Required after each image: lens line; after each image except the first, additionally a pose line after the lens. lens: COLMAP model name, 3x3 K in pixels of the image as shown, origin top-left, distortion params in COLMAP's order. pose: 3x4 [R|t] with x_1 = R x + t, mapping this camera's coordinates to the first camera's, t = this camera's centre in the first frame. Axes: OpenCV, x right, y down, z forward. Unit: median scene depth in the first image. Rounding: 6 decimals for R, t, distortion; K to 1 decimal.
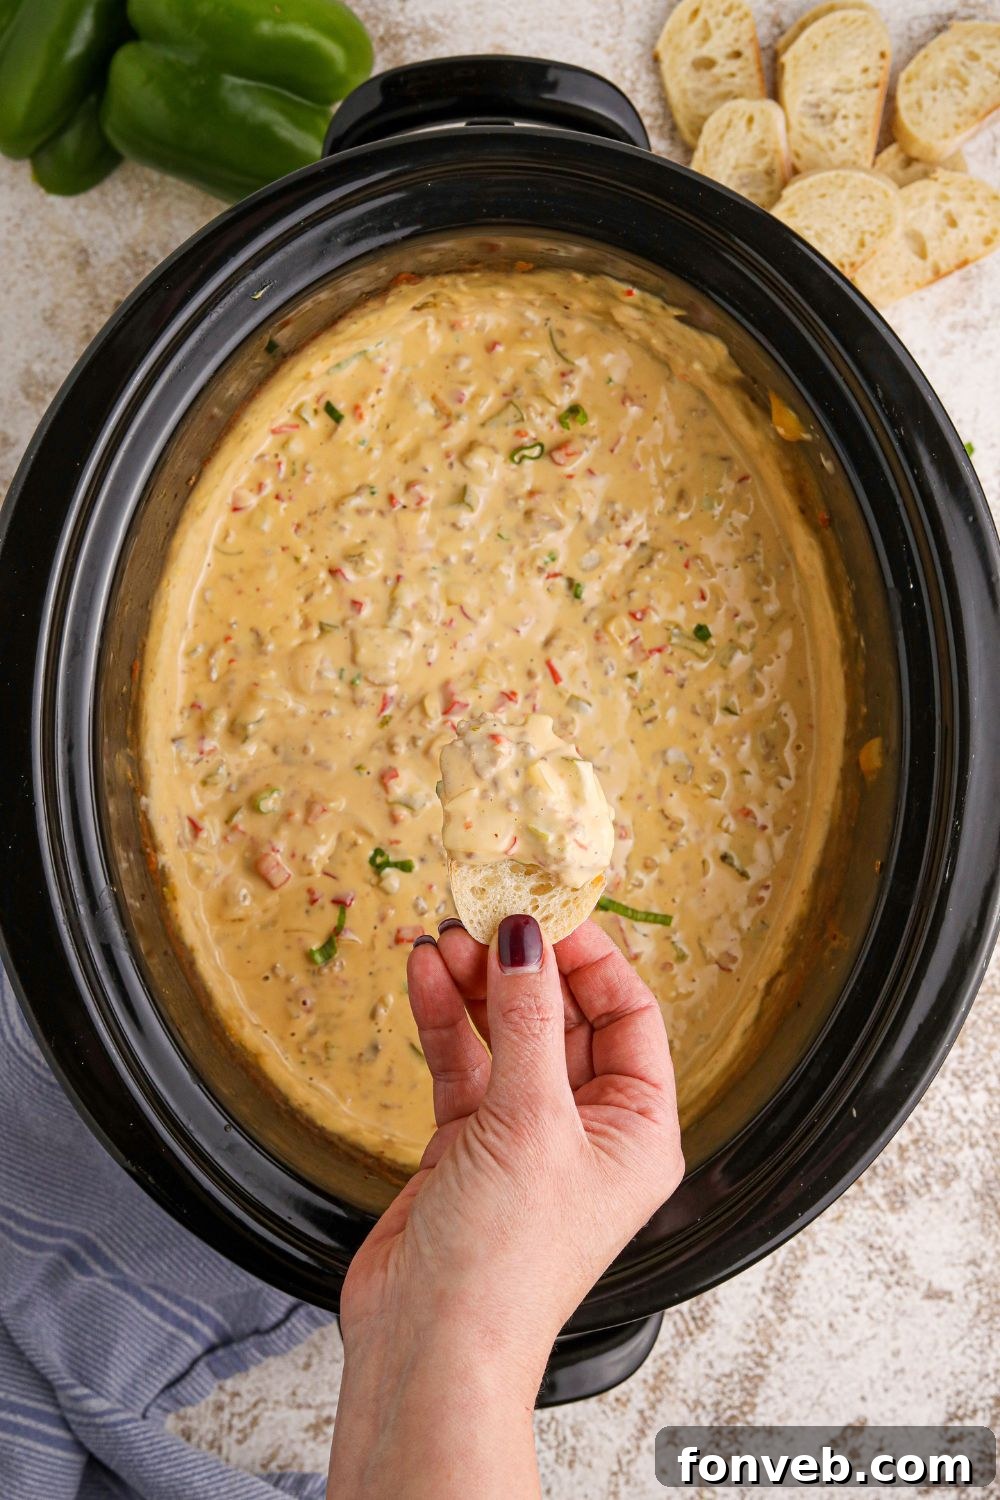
lens RADIAL K [[5207.3, 0, 500.0], [0, 5207.3, 750.0], [0, 0, 1]] dist [-0.196473, 3.088255]
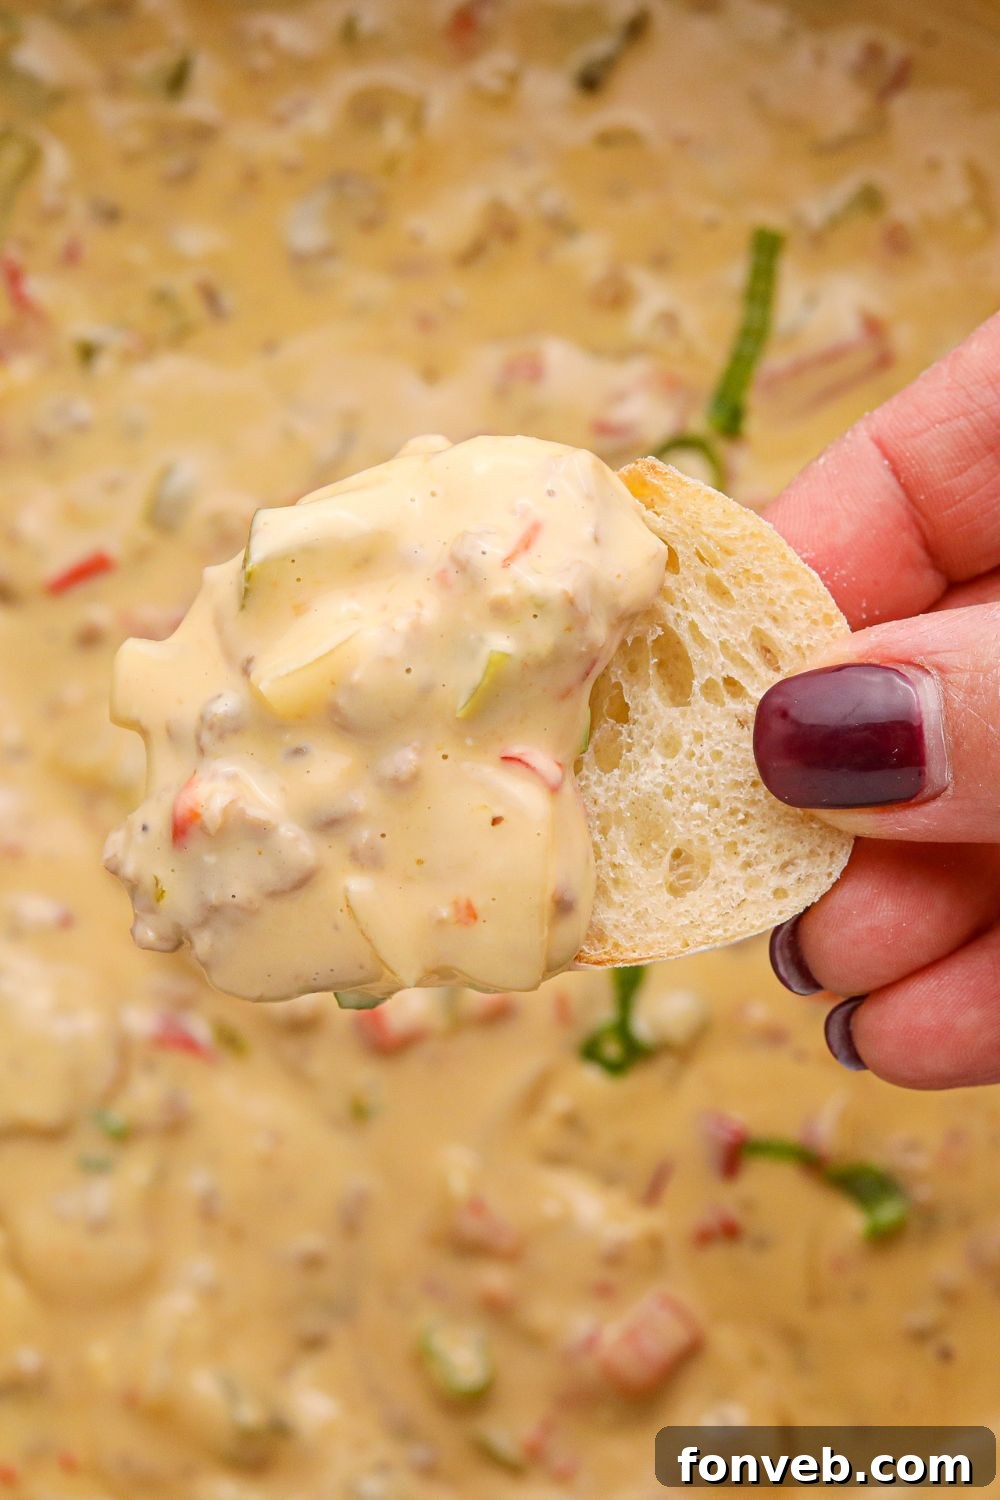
lens RADIAL K [[5207.3, 0, 500.0], [0, 5207.3, 750.0], [0, 0, 1]] dist [-0.196473, 3.088255]
pose [[-0.020297, -0.996899, -0.076031, 0.024879], [0.999558, -0.018579, -0.023225, 0.022109], [0.021740, -0.076469, 0.996835, 0.644578]]
